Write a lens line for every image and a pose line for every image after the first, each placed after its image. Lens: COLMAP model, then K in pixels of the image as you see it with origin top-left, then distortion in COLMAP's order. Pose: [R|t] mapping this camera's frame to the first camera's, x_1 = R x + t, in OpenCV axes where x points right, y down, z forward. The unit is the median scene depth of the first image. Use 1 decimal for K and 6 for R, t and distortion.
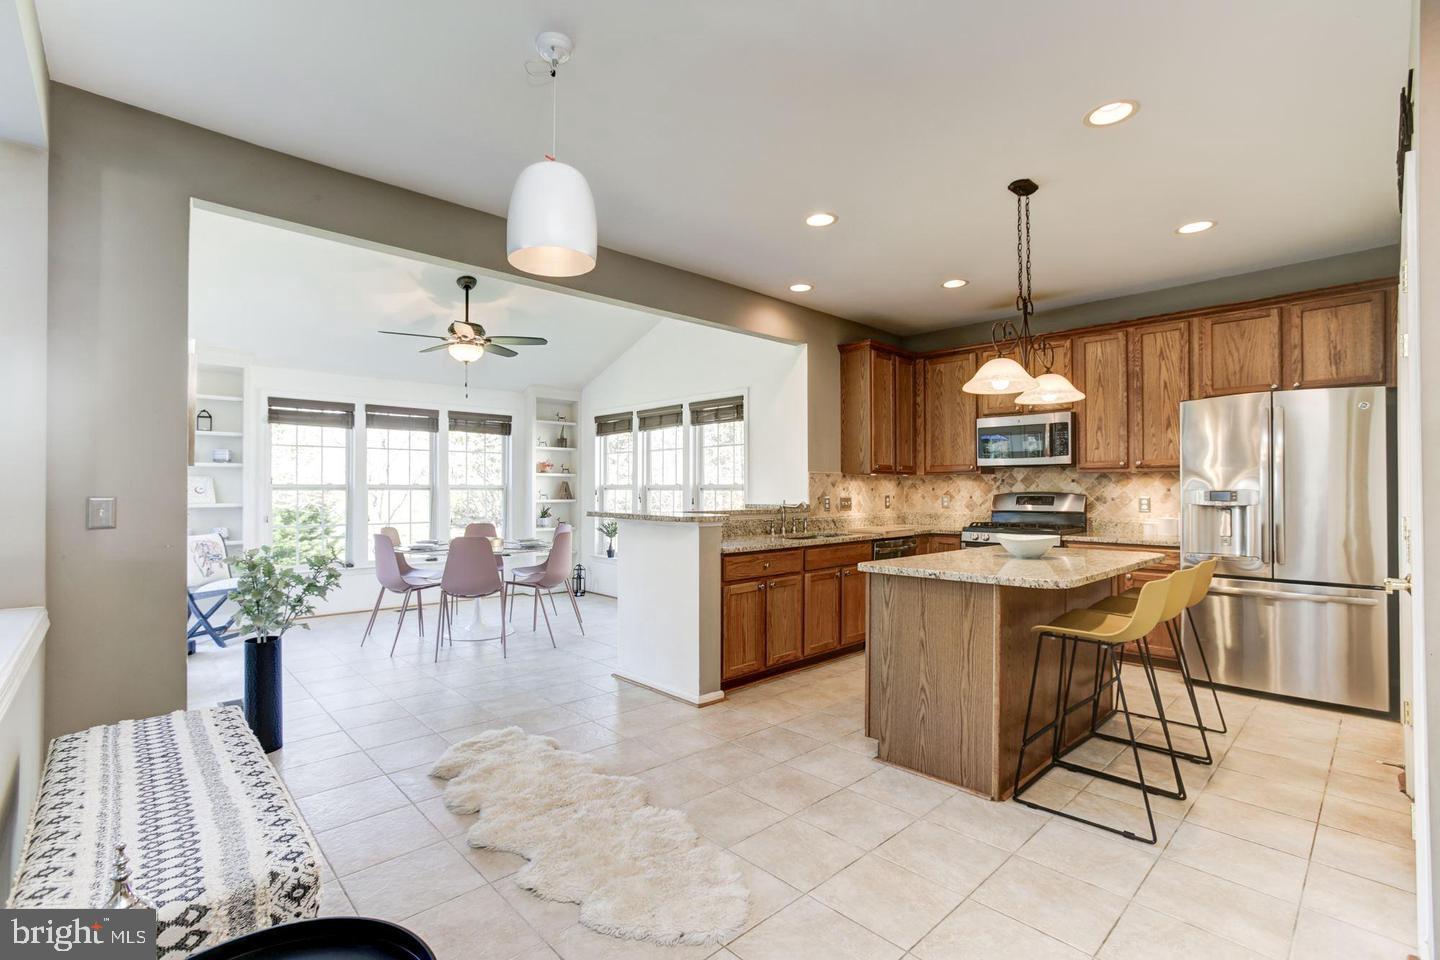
lens RADIAL K [[649.3, 0, 727.7], [0, 649.3, 479.1], [0, 0, 1]] dist [-0.048848, 0.023887]
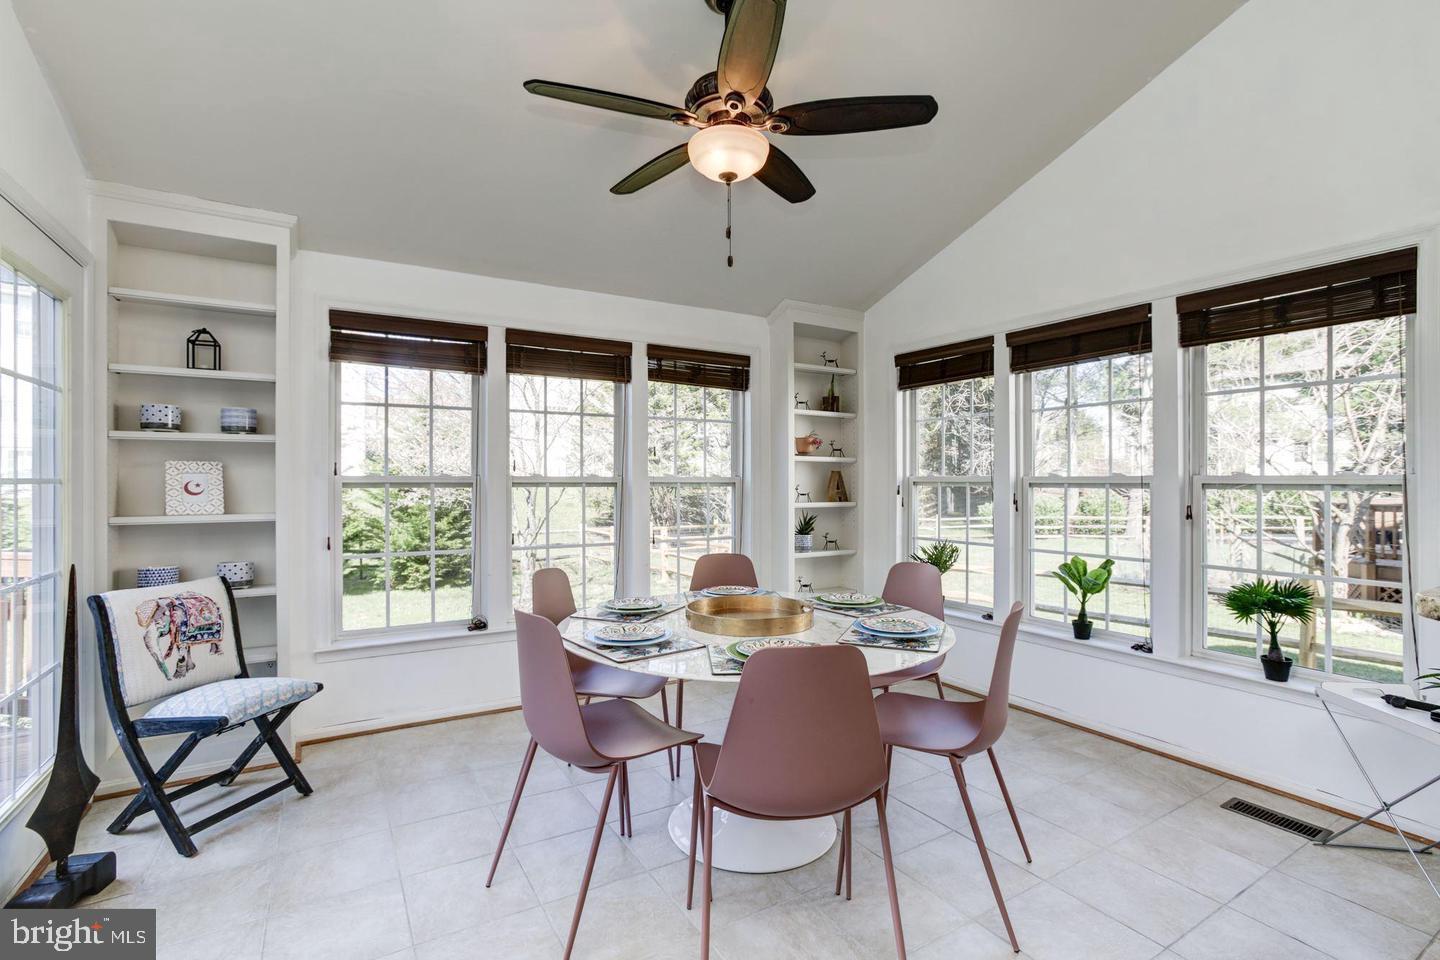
lens RADIAL K [[649.3, 0, 746.7], [0, 649.3, 464.8], [0, 0, 1]] dist [-0.048848, 0.023887]
pose [[0.978754, -0.002707, -0.205018, -0.307264], [0.002519, 0.999996, -0.001175, -0.001991], [0.205021, 0.000634, 0.978757, 0.609302]]
